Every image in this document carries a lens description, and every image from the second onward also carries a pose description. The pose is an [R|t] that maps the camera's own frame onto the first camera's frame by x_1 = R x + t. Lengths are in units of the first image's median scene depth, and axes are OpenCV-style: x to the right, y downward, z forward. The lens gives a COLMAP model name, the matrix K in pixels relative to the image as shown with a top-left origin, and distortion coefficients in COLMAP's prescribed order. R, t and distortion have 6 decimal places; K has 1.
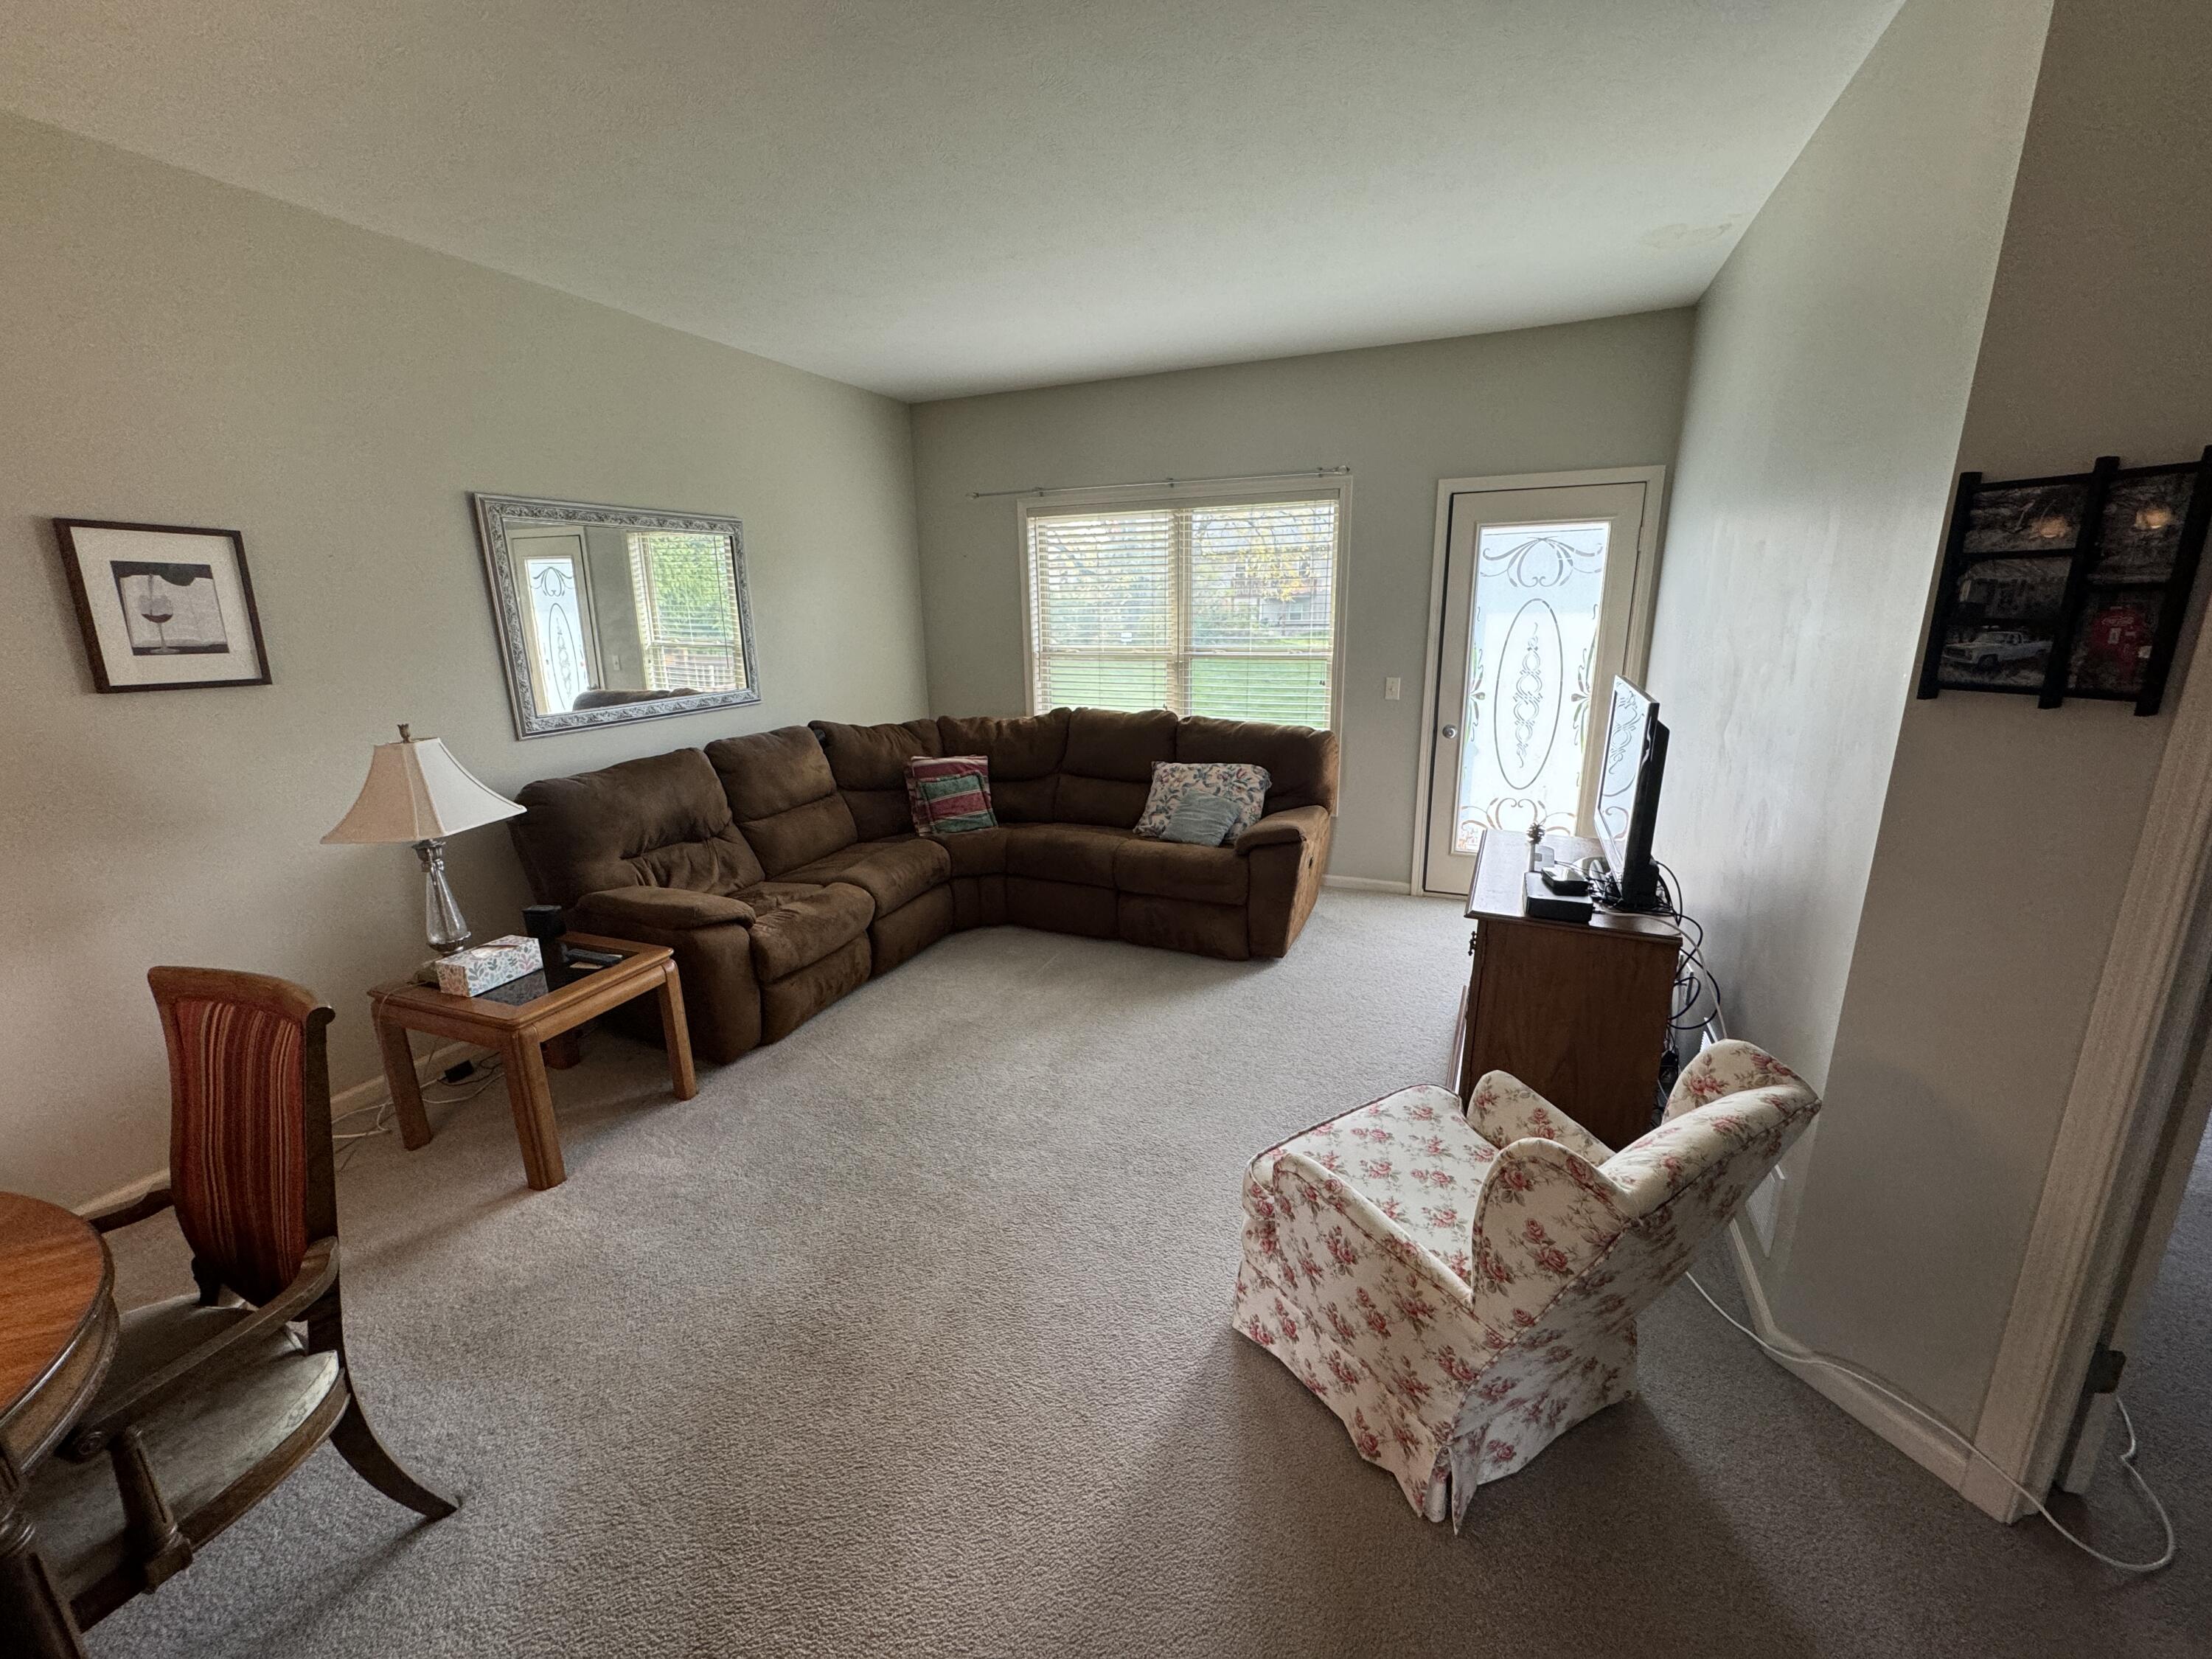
lens RADIAL K [[878.9, 0, 1101.1], [0, 878.9, 831.8], [0, 0, 1]] dist [-0.002743, 0.000175]
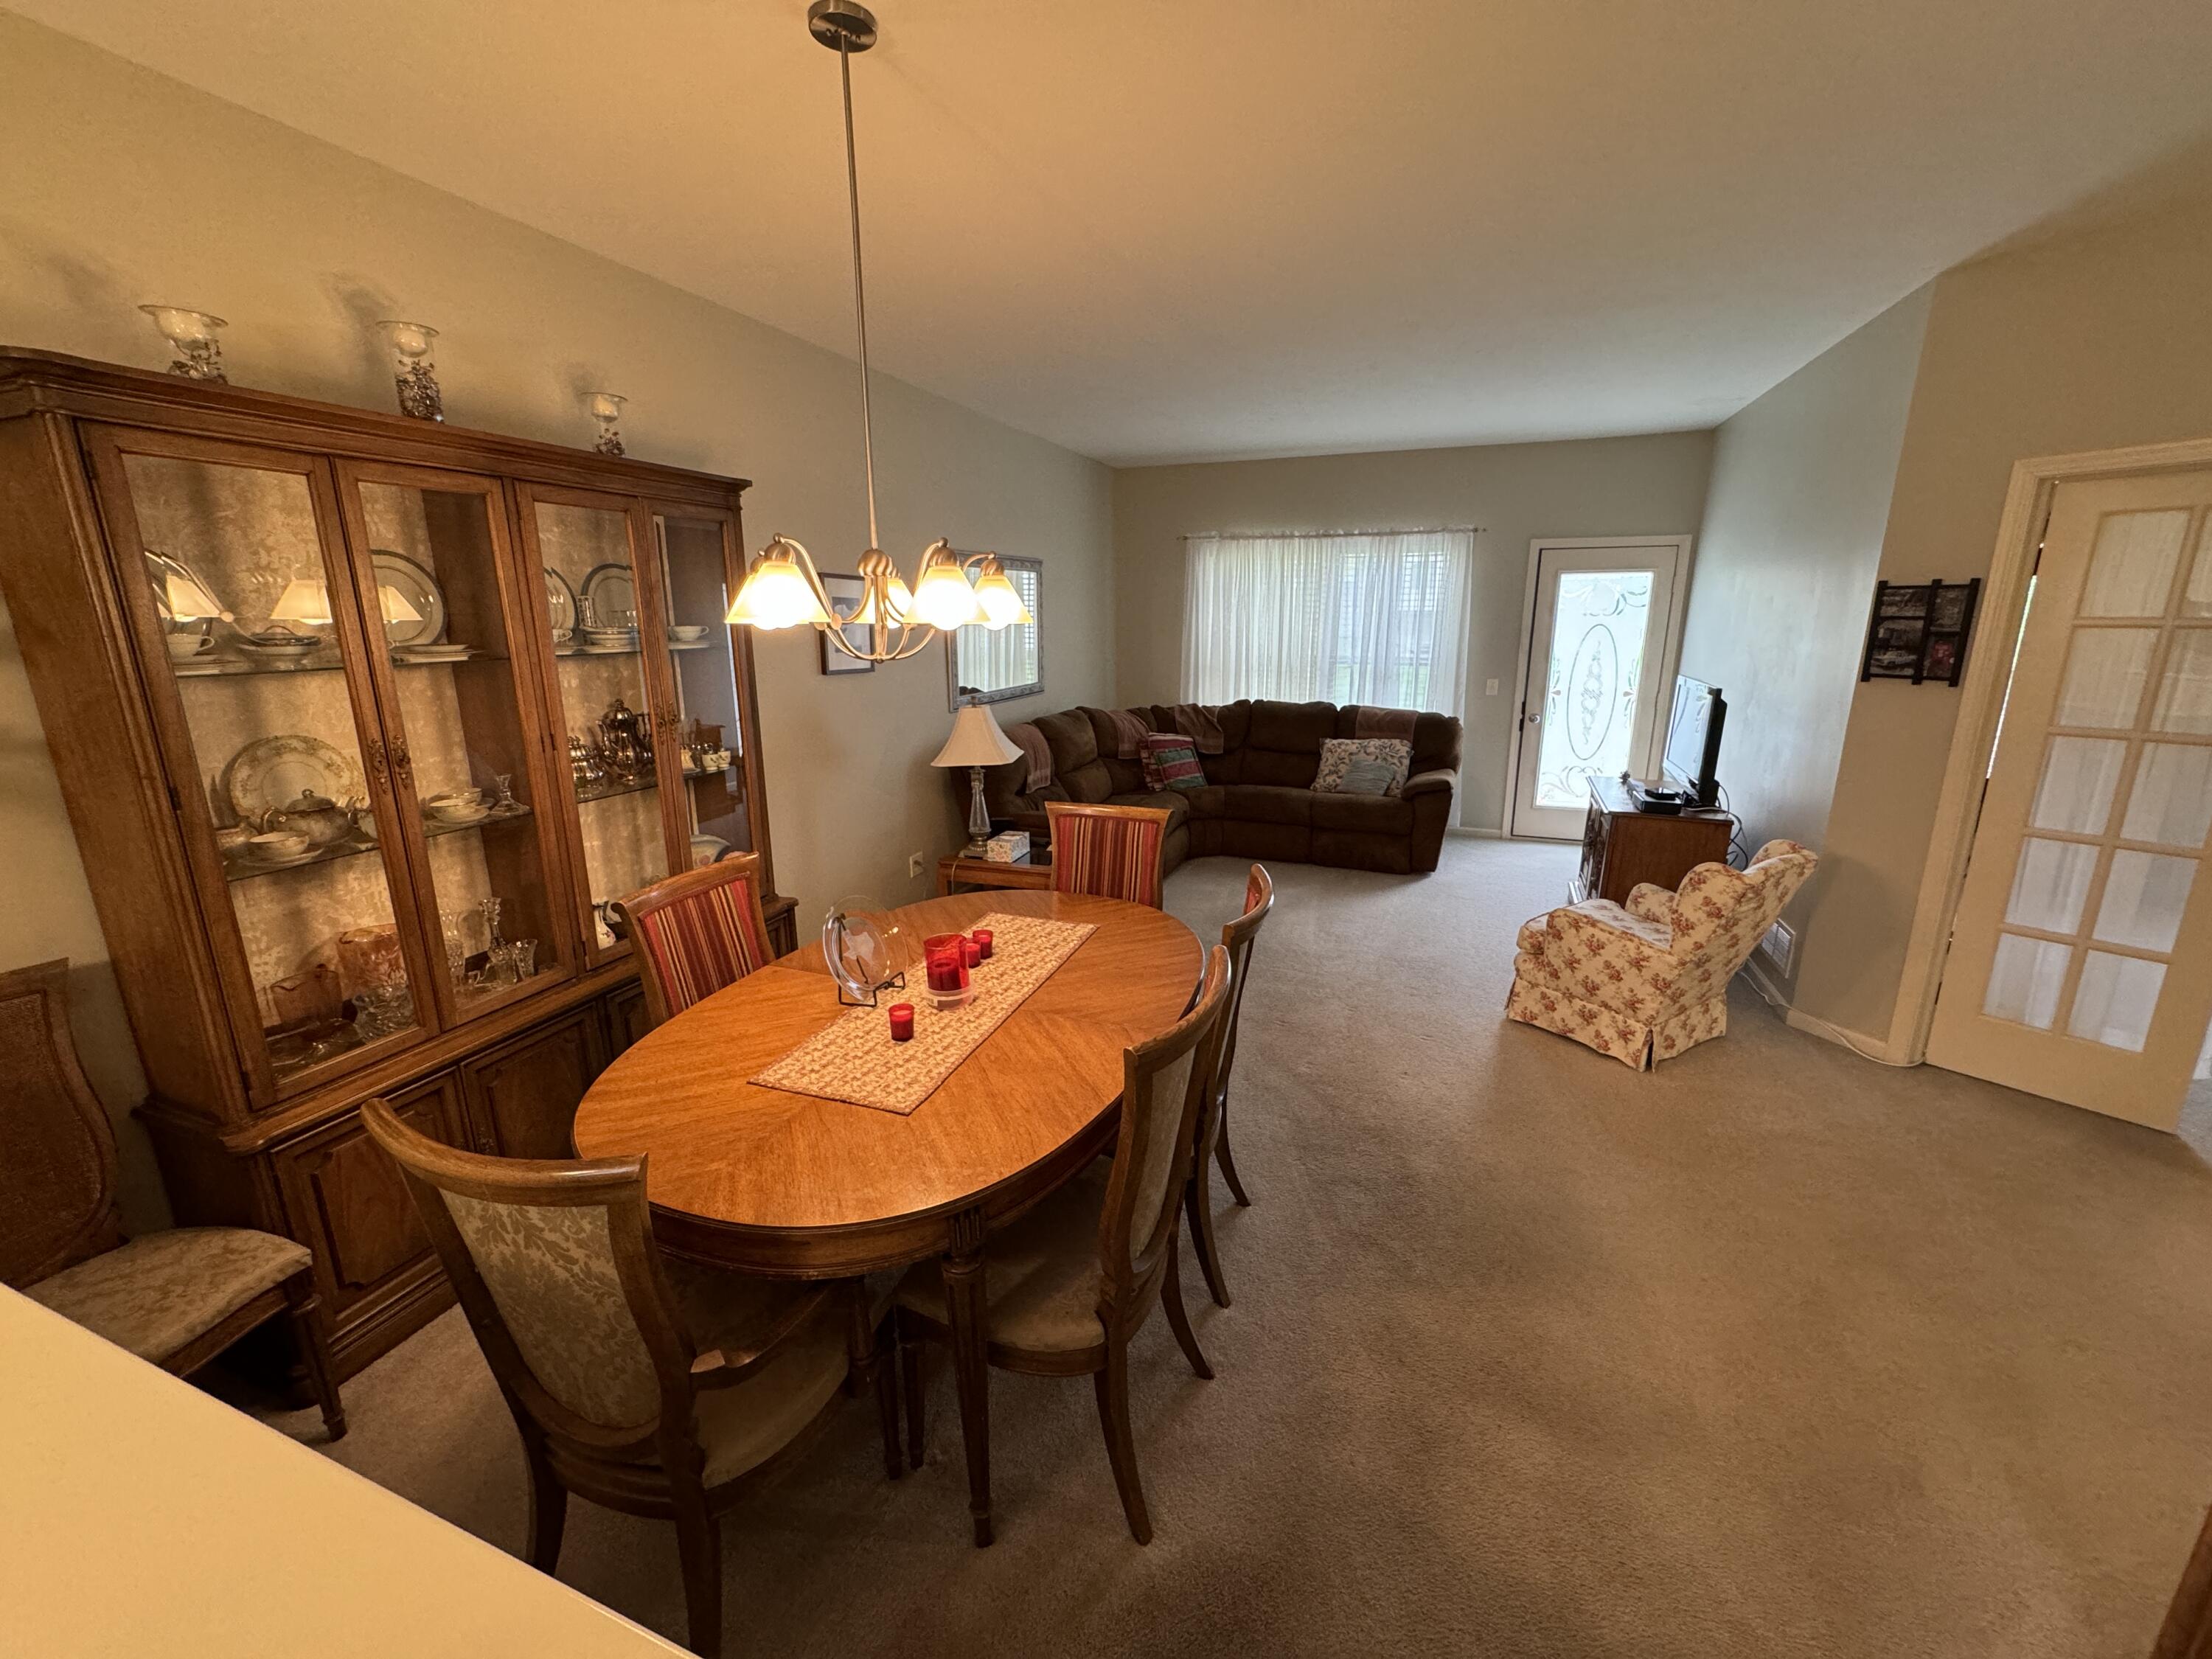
lens RADIAL K [[878.9, 0, 1109.7], [0, 878.9, 832.5], [0, 0, 1]] dist [-0.002743, 0.000175]
pose [[0.999013, 0.003211, 0.044295, -0.390082], [-0.002825, 0.999957, -0.008787, 0.094187], [-0.044321, 0.008653, 0.998980, -0.414043]]
